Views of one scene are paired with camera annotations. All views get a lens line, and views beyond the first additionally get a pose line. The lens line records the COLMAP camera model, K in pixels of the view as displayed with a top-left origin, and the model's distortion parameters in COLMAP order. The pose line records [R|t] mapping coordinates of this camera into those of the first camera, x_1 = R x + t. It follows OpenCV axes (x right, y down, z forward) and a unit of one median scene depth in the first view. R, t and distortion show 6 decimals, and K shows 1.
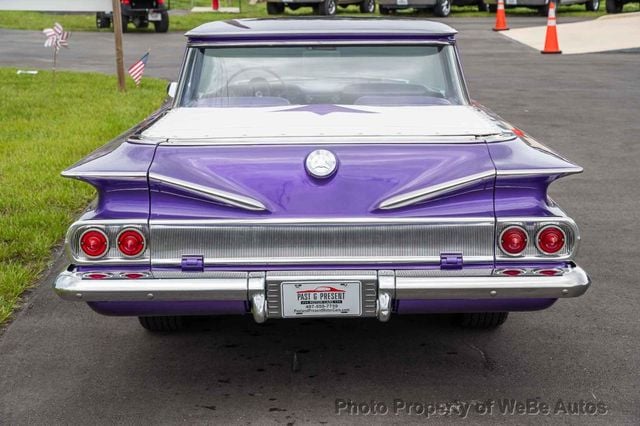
lens RADIAL K [[1312.4, 0, 312.5], [0, 1312.4, 211.6], [0, 0, 1]] dist [0.007619, 0.016451]
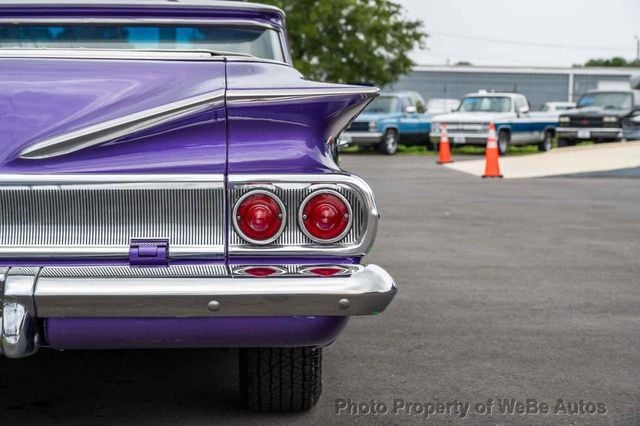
lens RADIAL K [[1314.7, 0, 320.0], [0, 1314.7, 213.0], [0, 0, 1]] dist [0.033420, 0.052597]
pose [[0.999500, 0.007087, 0.030816, 0.161411], [-0.003275, 0.992522, -0.122020, 0.088958], [-0.031450, 0.121858, 0.992049, 0.438980]]
